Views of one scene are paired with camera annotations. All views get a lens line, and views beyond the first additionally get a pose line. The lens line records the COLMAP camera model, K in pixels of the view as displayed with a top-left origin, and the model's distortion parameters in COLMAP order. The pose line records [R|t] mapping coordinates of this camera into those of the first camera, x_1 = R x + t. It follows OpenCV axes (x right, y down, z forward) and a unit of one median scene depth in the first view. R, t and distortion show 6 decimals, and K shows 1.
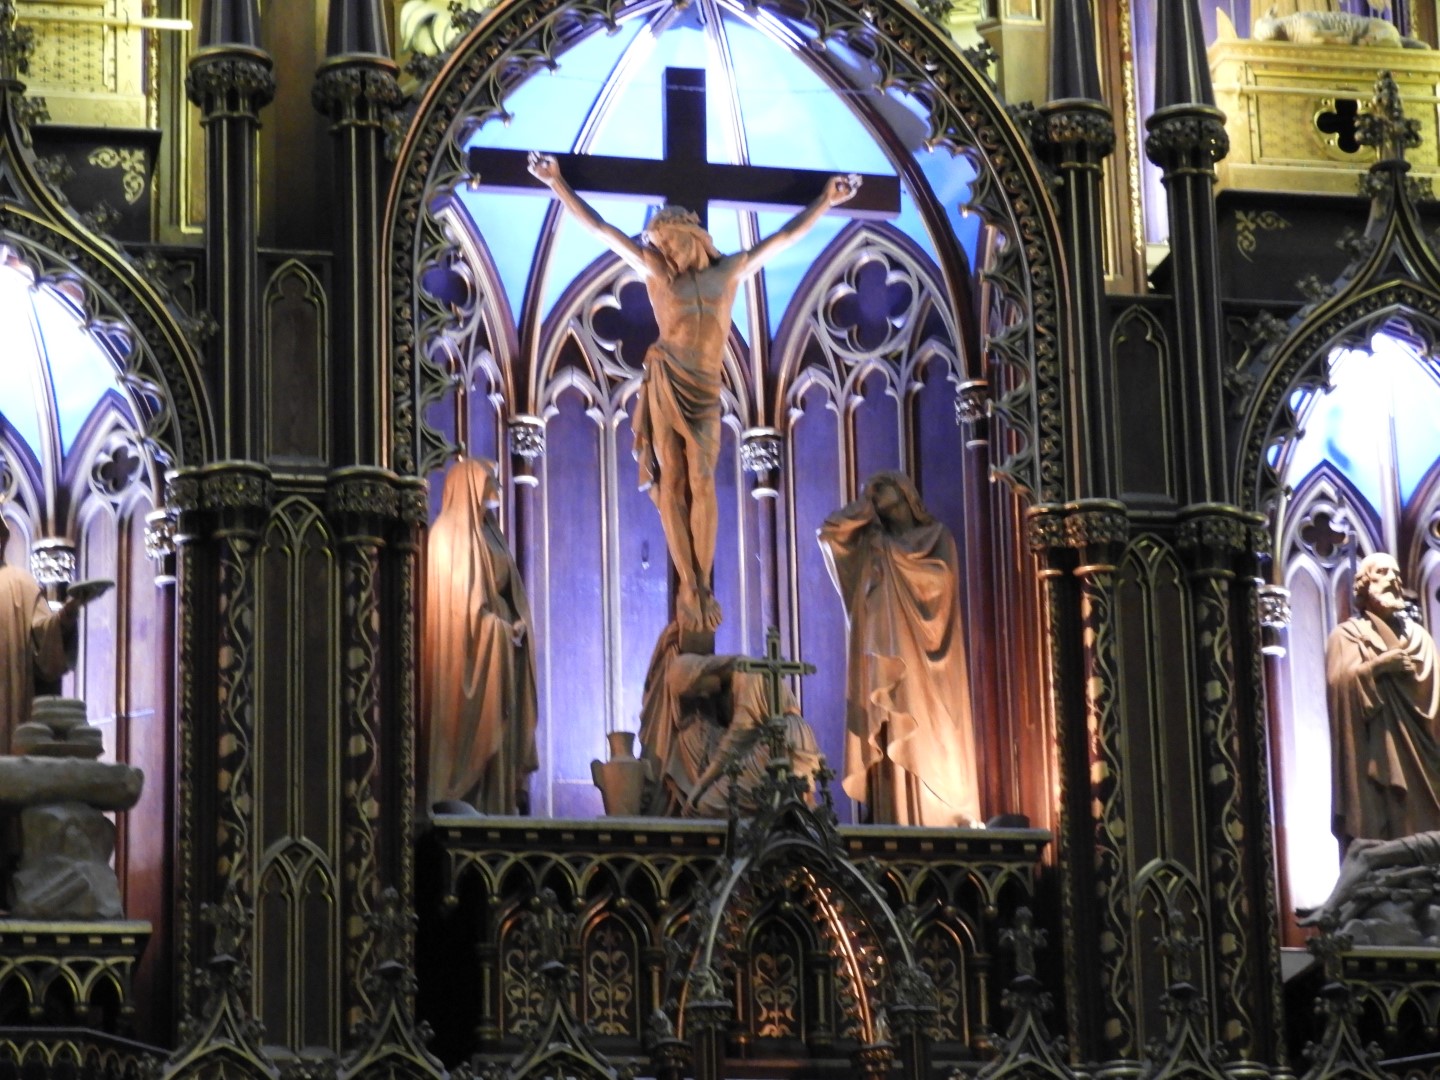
lens RADIAL K [[4769.2, 0, 720.0], [0, 4769.2, 540.0], [0, 0, 1]] dist [0.076204, -0.260664]
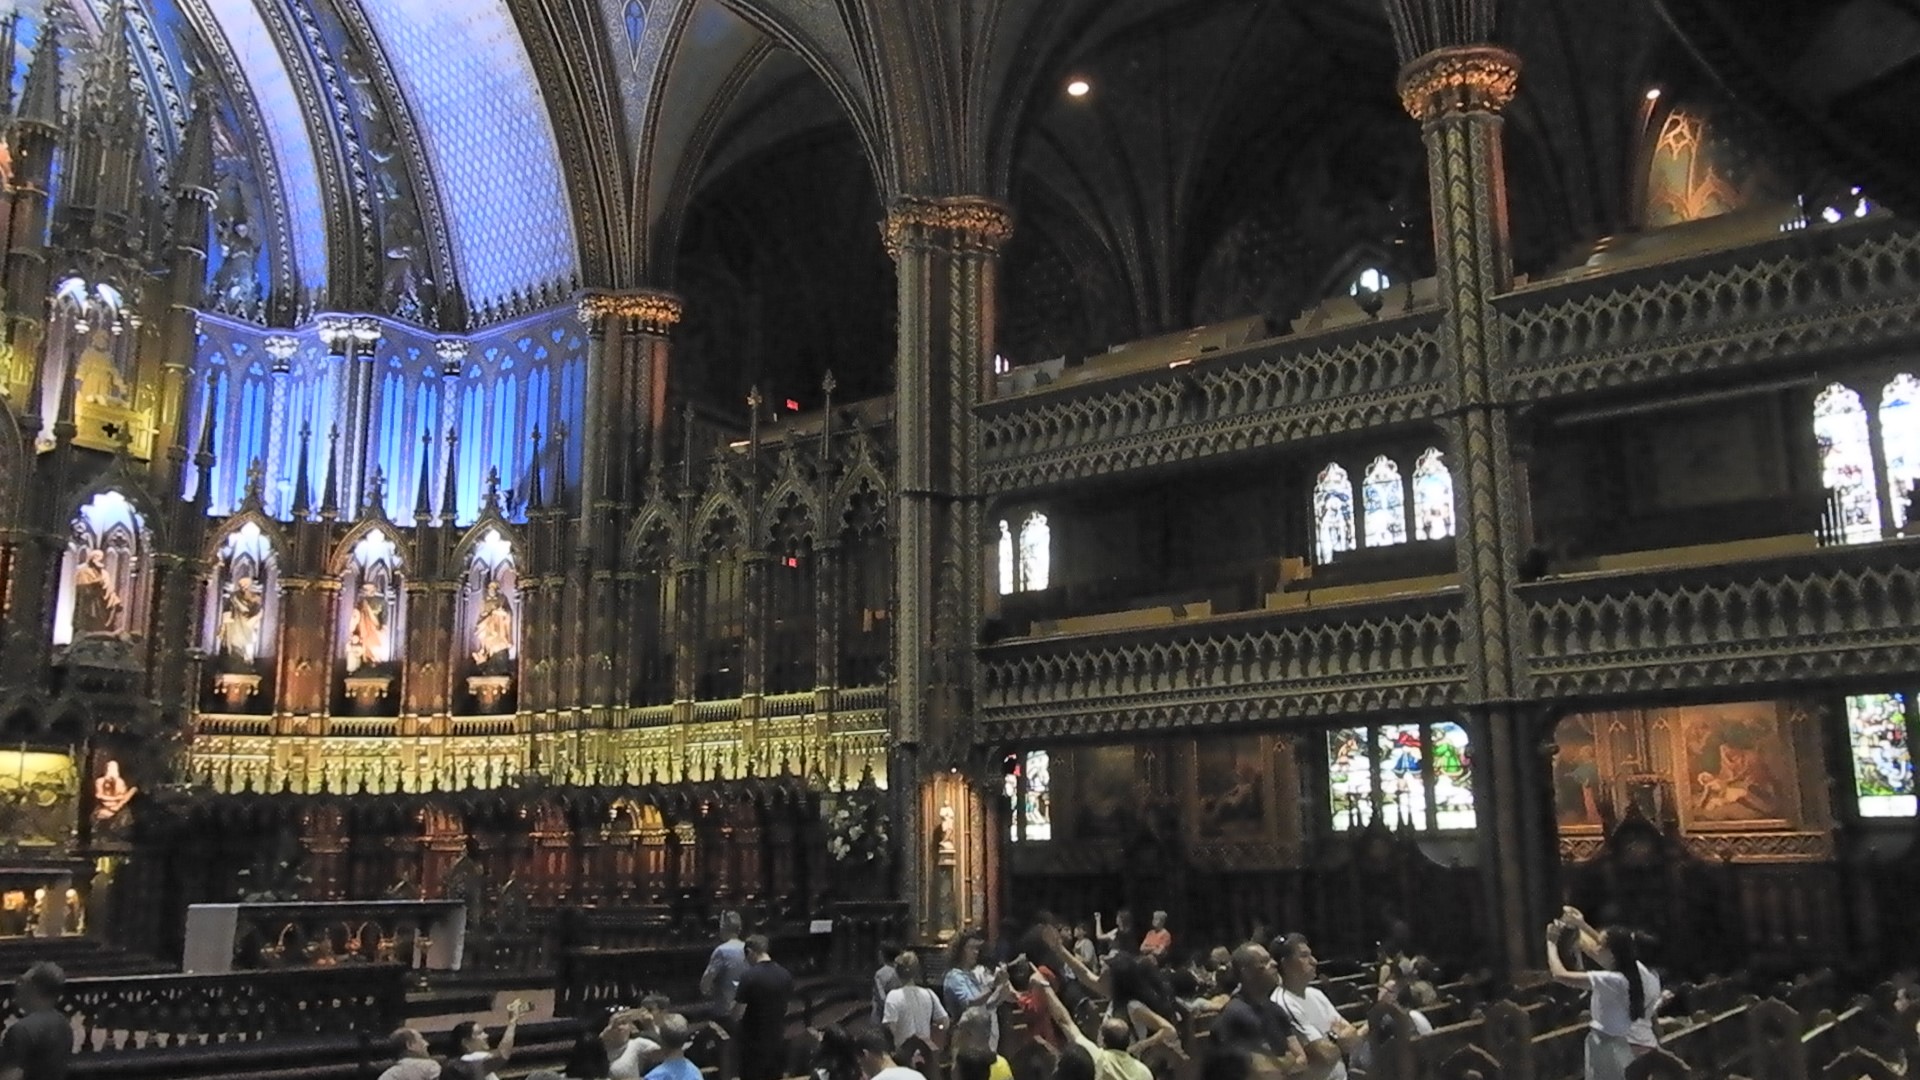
lens RADIAL K [[1629.7, 0, 960.0], [0, 1629.7, 540.0], [0, 0, 1]] dist [0.001114, -0.000086]
pose [[0.738655, 0.159291, 0.654993, -0.195101], [-0.213287, 0.976985, 0.002933, -0.150155], [-0.639451, -0.141868, 0.755629, -0.372314]]
